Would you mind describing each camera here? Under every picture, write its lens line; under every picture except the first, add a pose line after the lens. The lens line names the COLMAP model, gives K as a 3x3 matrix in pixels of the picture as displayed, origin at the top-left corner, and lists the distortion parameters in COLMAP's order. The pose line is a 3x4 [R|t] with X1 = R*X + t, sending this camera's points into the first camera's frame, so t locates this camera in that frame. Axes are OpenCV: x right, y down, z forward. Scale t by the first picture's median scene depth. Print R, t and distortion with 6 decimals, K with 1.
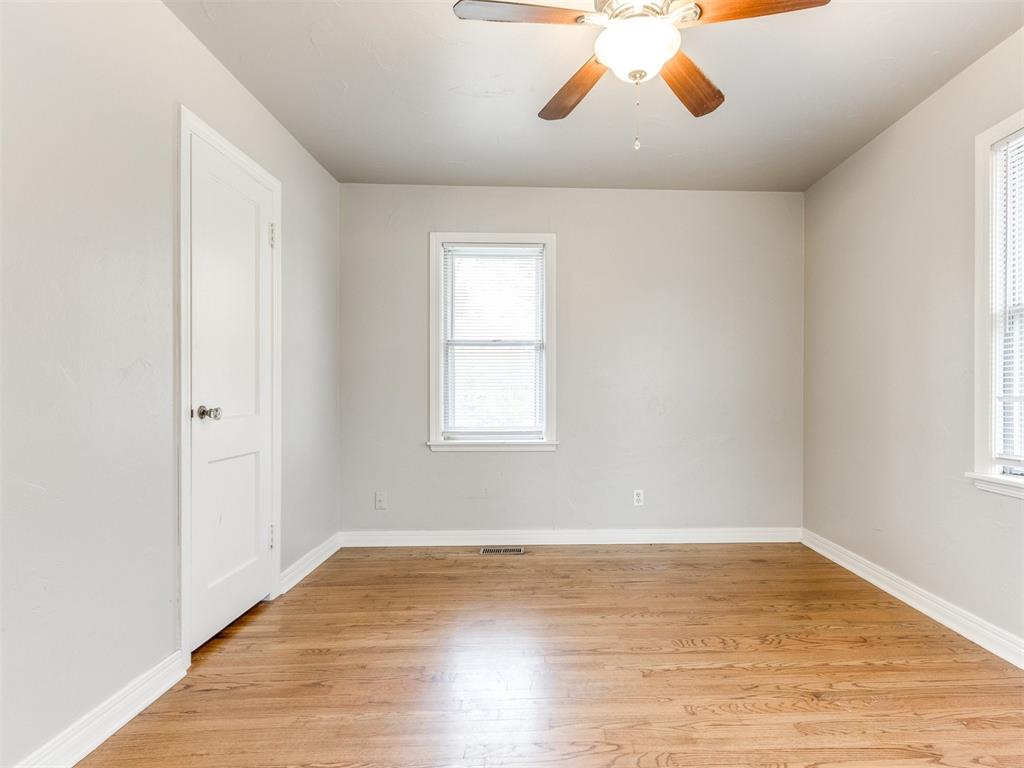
lens RADIAL K [[525.4, 0, 518.1], [0, 525.4, 395.5], [0, 0, 1]] dist [-0.000354, -0.001047]
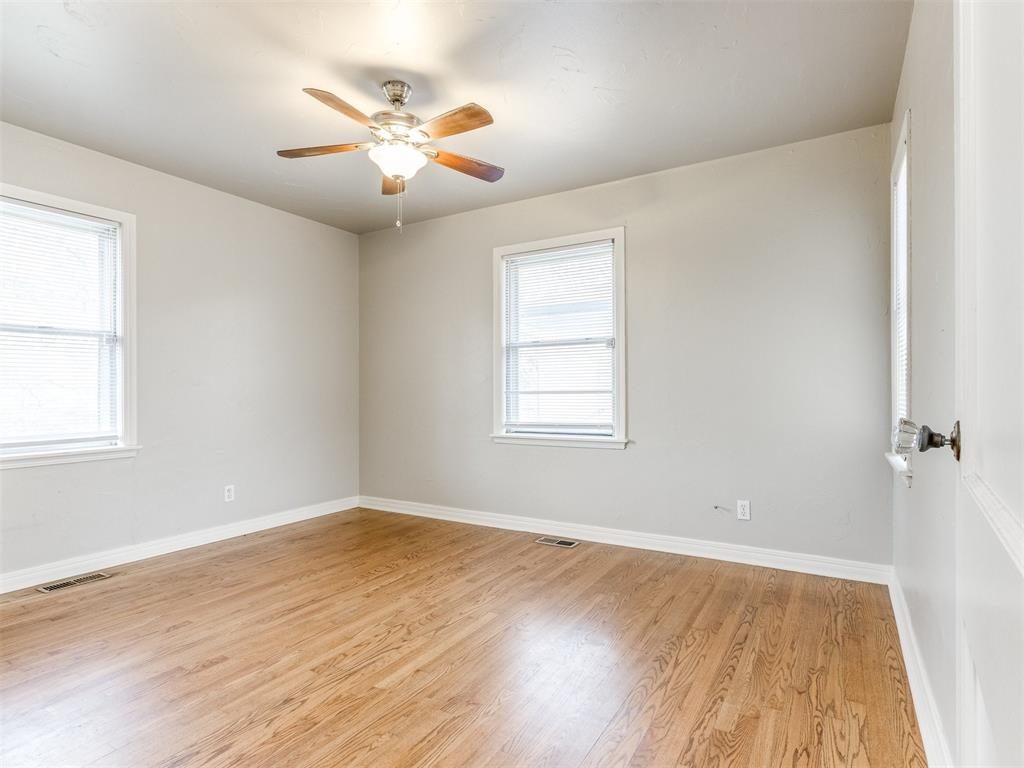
lens RADIAL K [[525.4, 0, 518.1], [0, 525.4, 395.5], [0, 0, 1]] dist [-0.000354, -0.001047]
pose [[0.560319, -0.013229, 0.828171, -0.586727], [0.010467, 0.999906, 0.008890, 0.000038], [-0.828210, 0.003687, 0.560405, -0.084662]]
